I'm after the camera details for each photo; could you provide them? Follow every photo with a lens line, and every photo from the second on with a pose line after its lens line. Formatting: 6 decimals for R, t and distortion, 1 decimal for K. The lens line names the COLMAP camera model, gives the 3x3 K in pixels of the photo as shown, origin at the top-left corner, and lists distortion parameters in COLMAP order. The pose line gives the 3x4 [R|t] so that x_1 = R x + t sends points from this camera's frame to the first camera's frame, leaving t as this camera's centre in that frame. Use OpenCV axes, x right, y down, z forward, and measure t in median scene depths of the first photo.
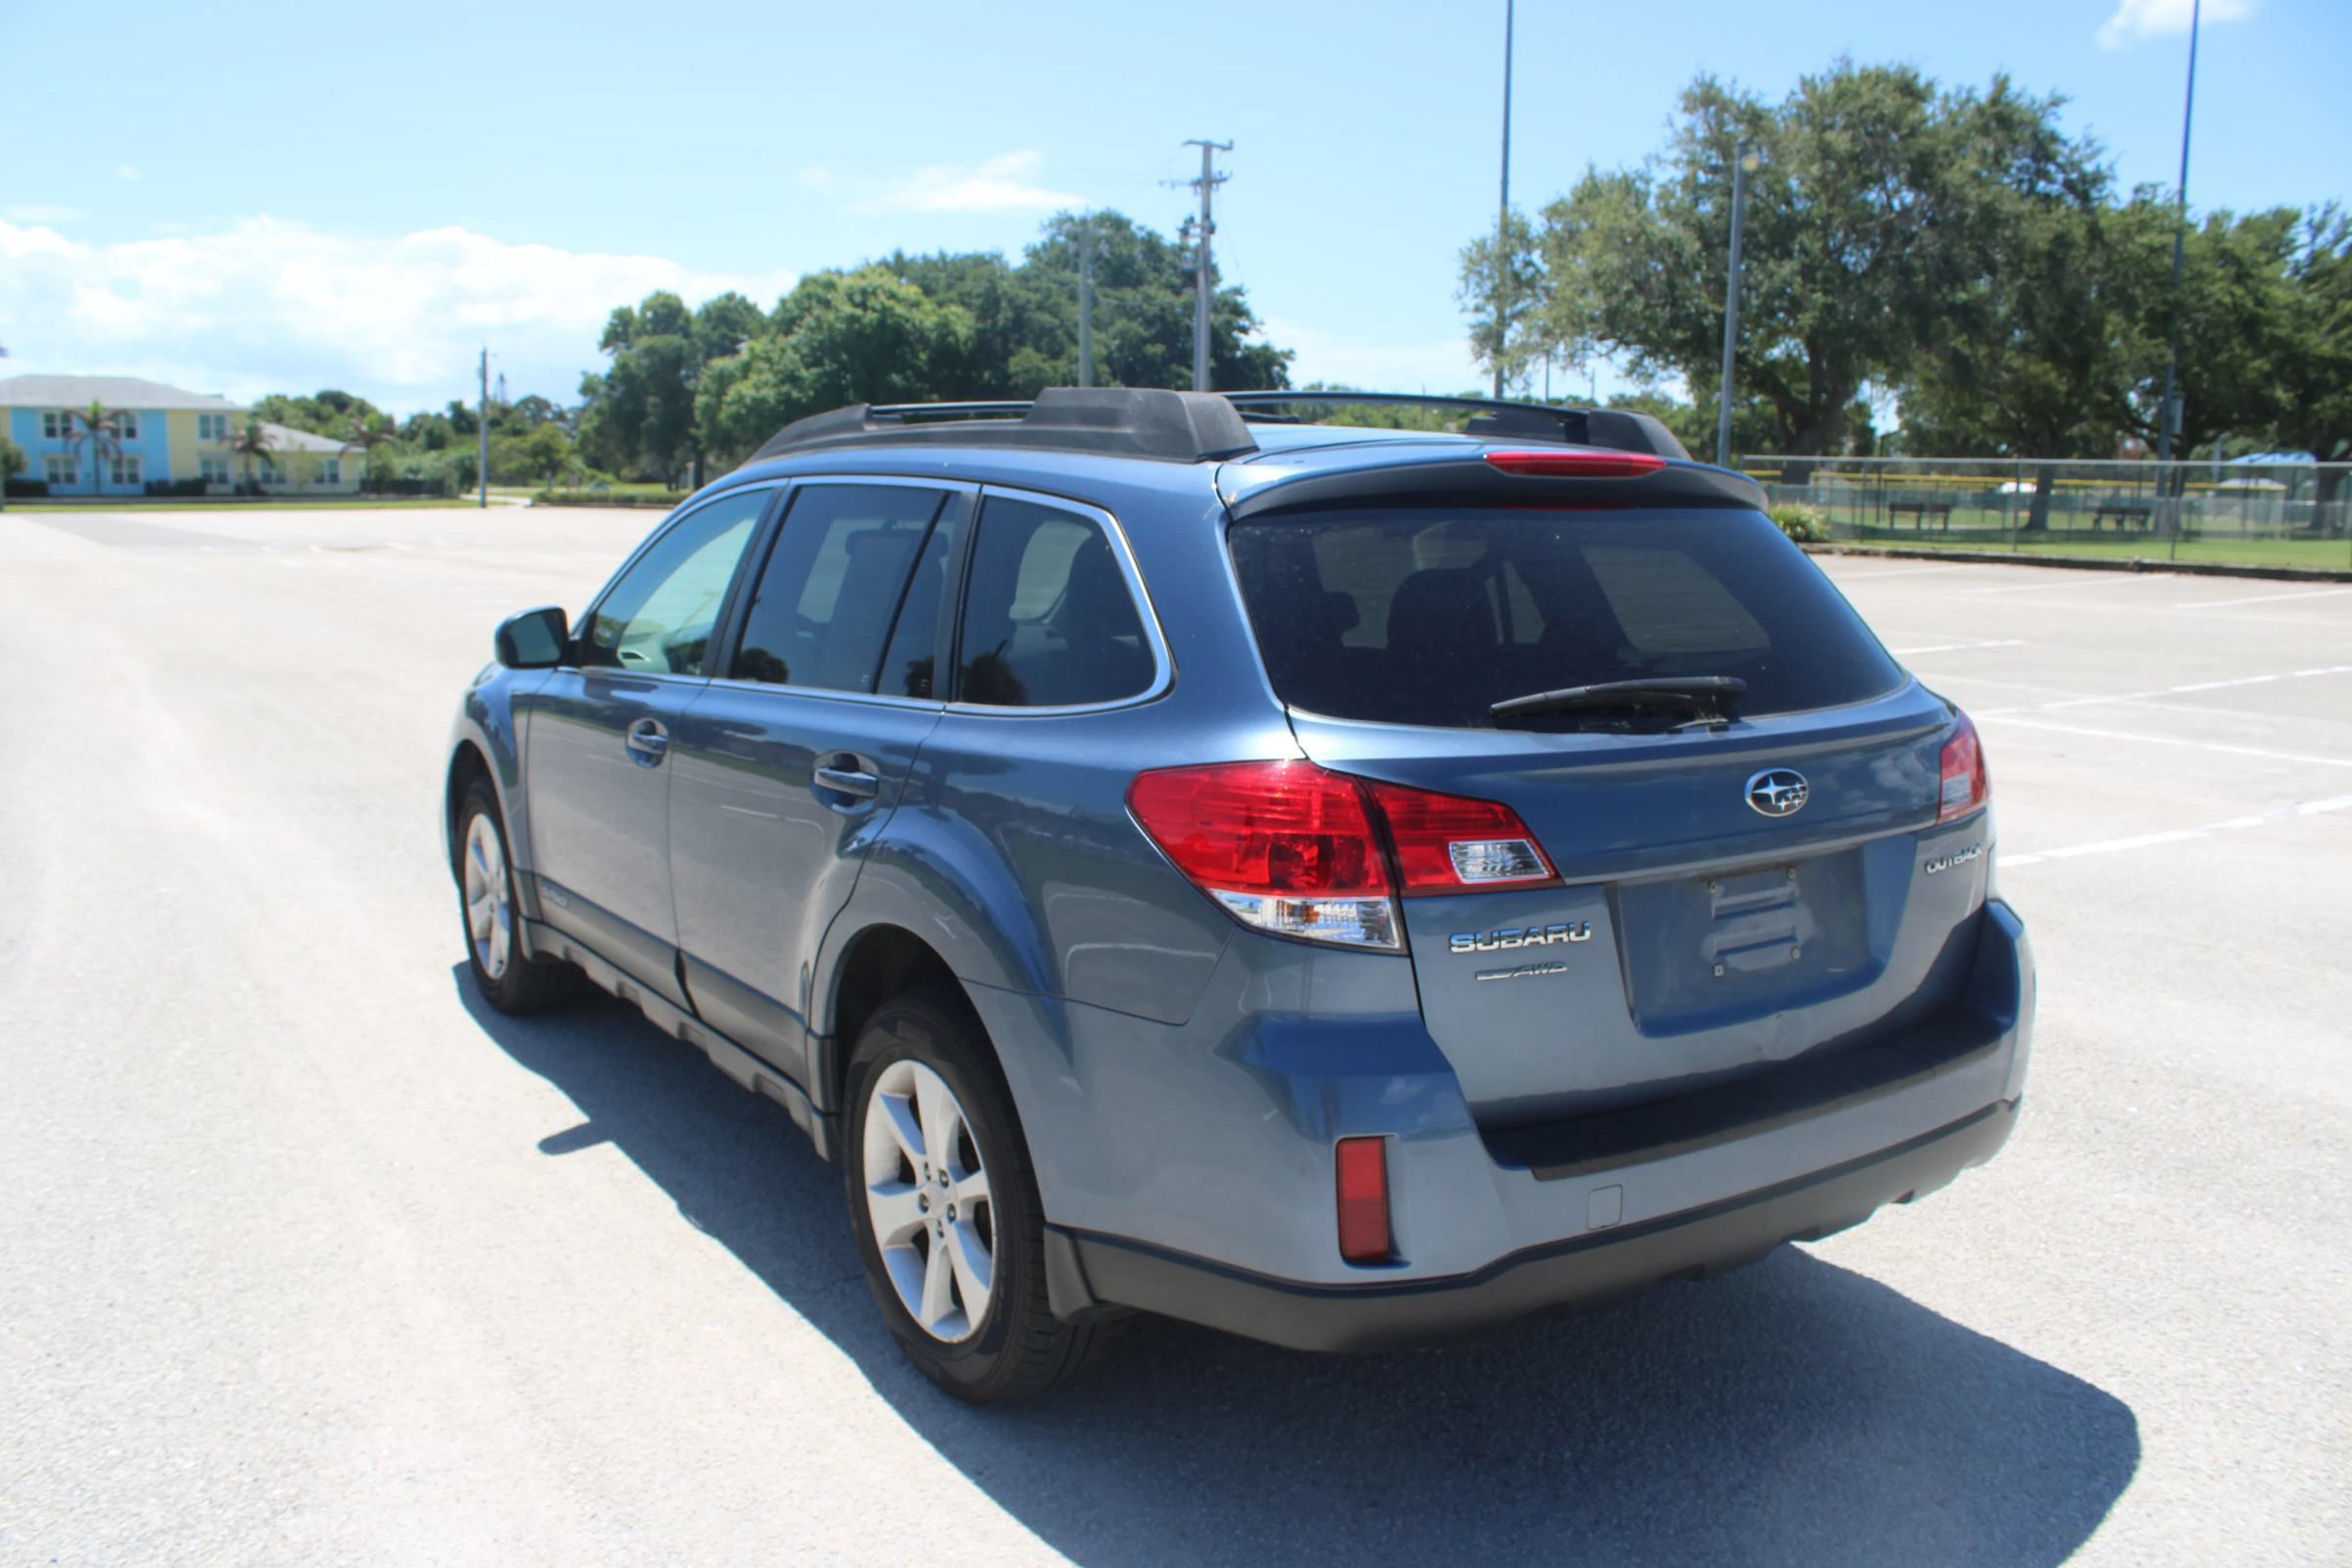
lens RADIAL K [[1950.3, 0, 1165.7], [0, 1950.3, 803.5], [0, 0, 1]] dist [-0.166909, 0.149343]
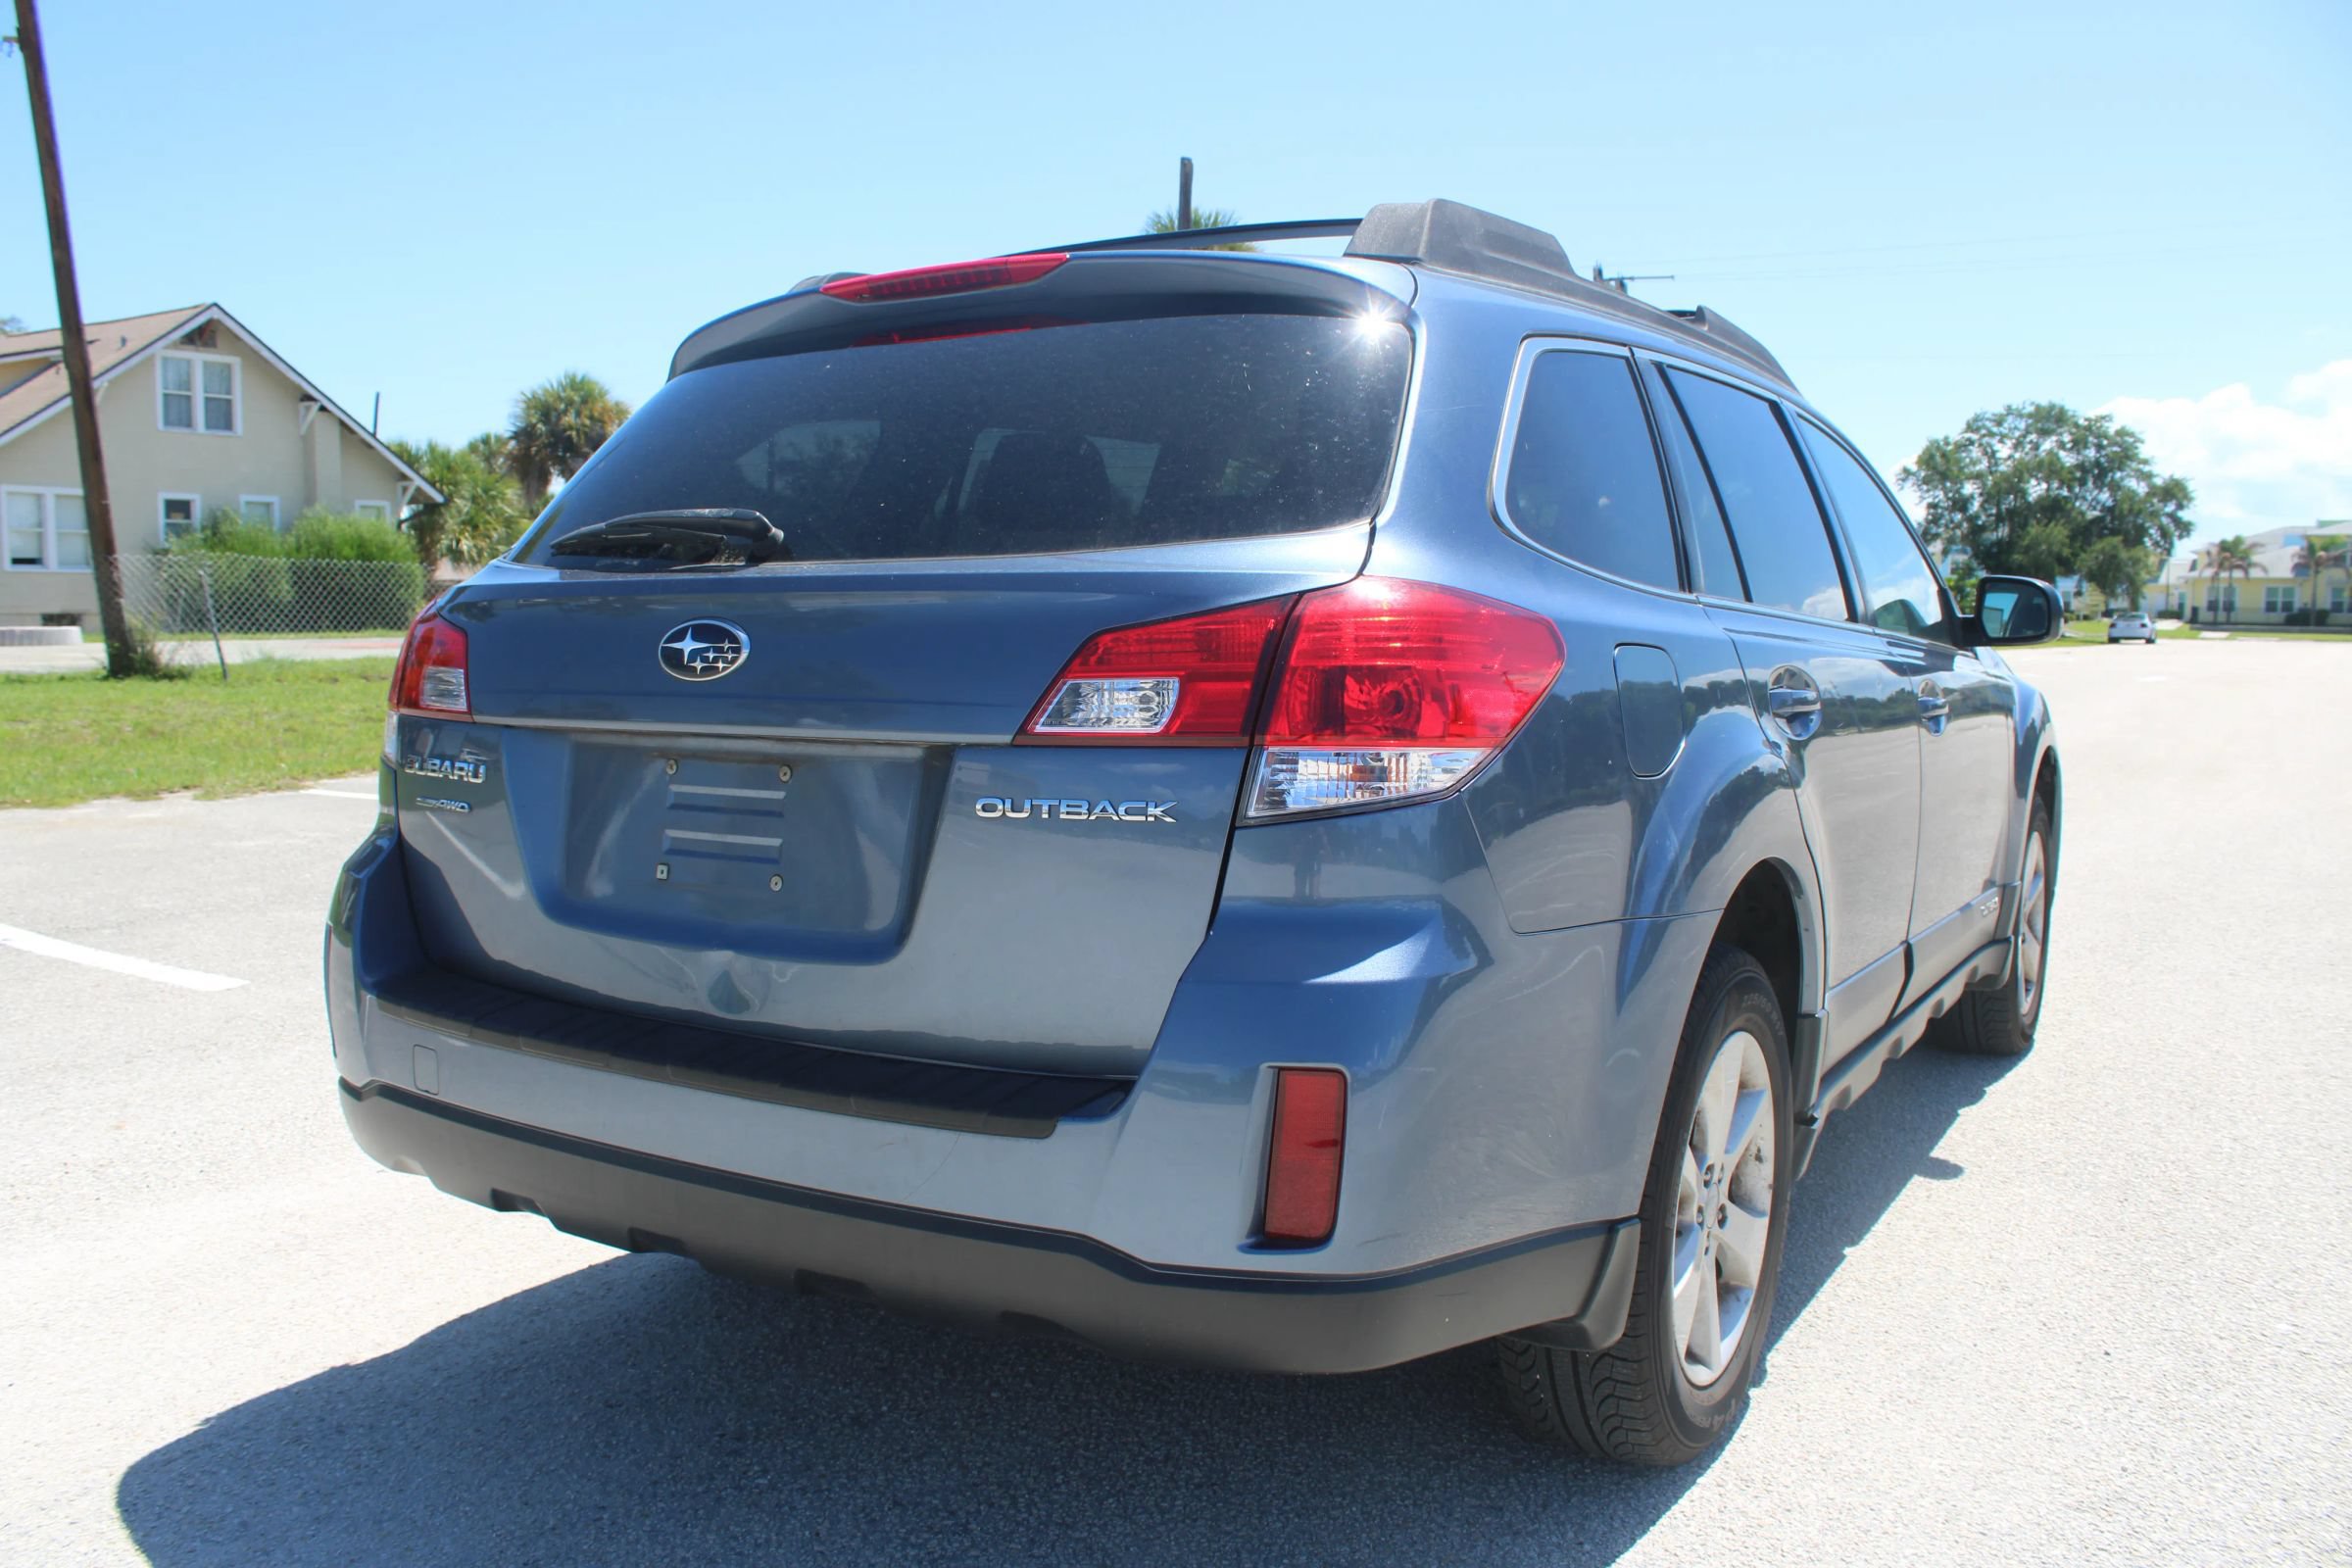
lens RADIAL K [[1952.1, 0, 1163.4], [0, 1952.1, 806.1], [0, 0, 1]] dist [-0.165905, 0.148004]
pose [[0.391203, 0.085972, -0.916280, 0.774169], [-0.151407, 0.988073, 0.028066, 0.004156], [0.907765, 0.127752, 0.399553, 0.608368]]
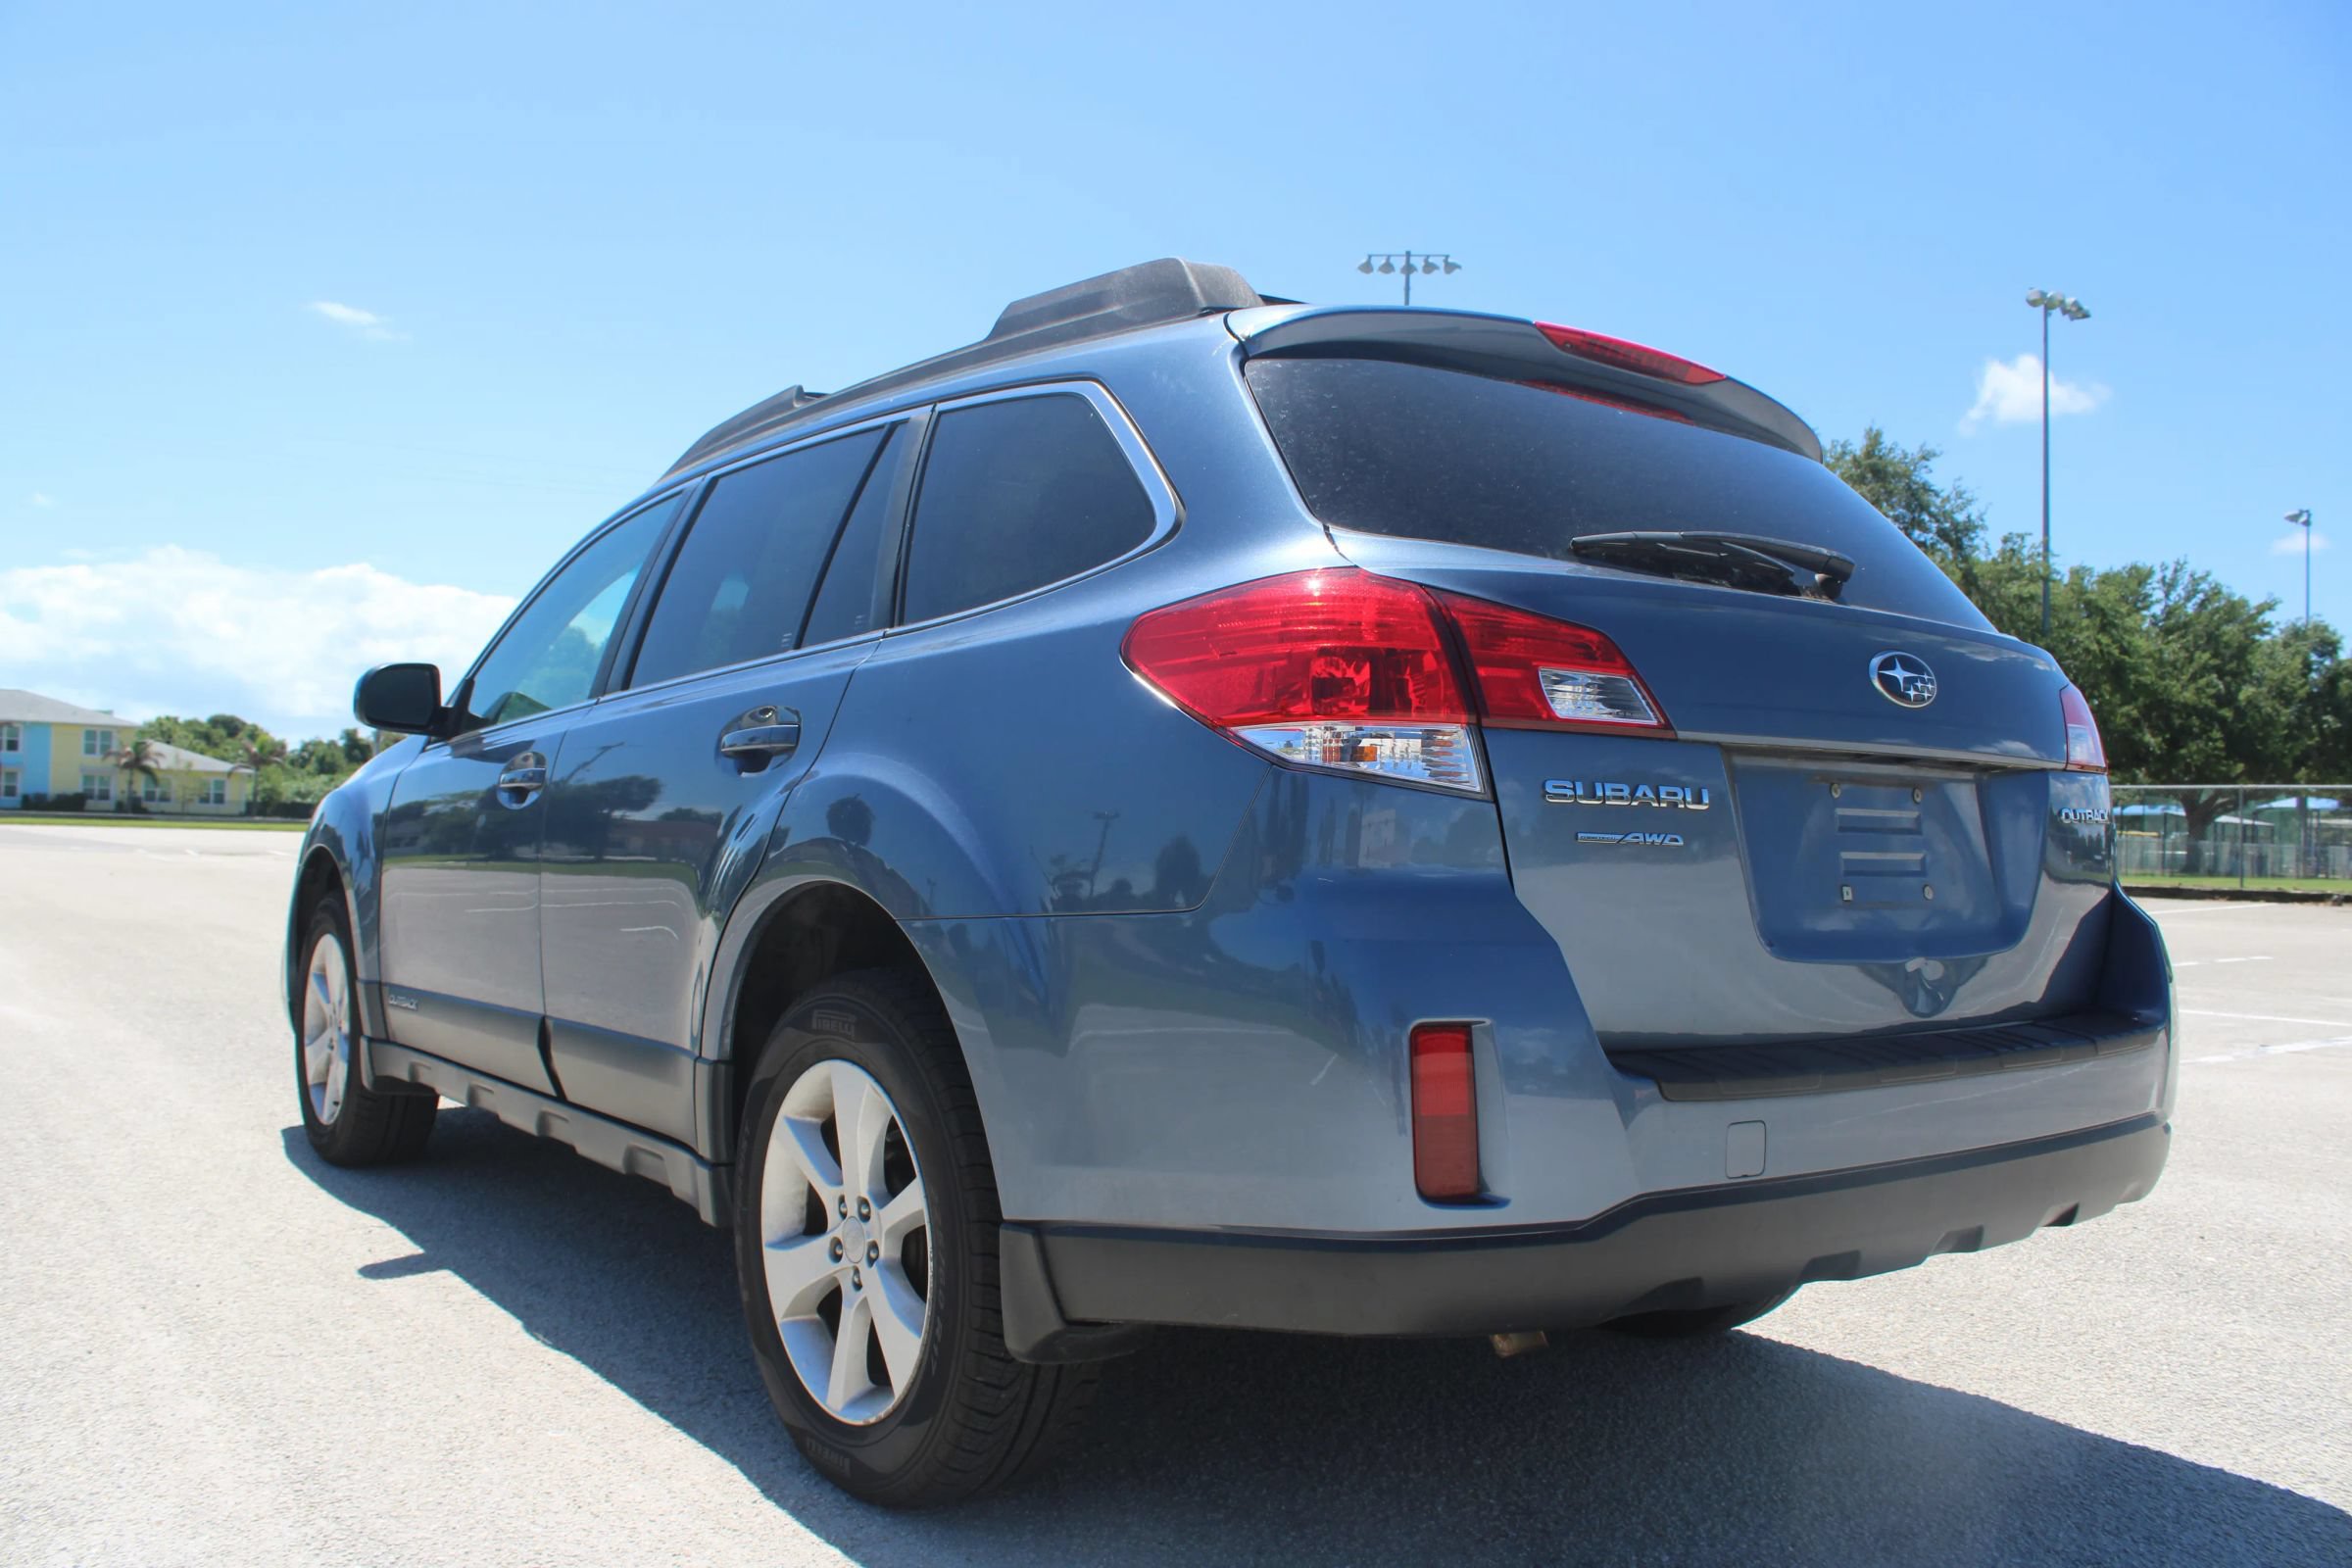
lens RADIAL K [[1952.1, 0, 1163.4], [0, 1952.1, 806.1], [0, 0, 1]] dist [-0.165905, 0.148004]
pose [[0.998390, 0.018565, 0.053593, -0.030779], [-0.008486, 0.983172, -0.182484, 0.140878], [-0.056079, 0.181736, 0.981747, 0.153580]]
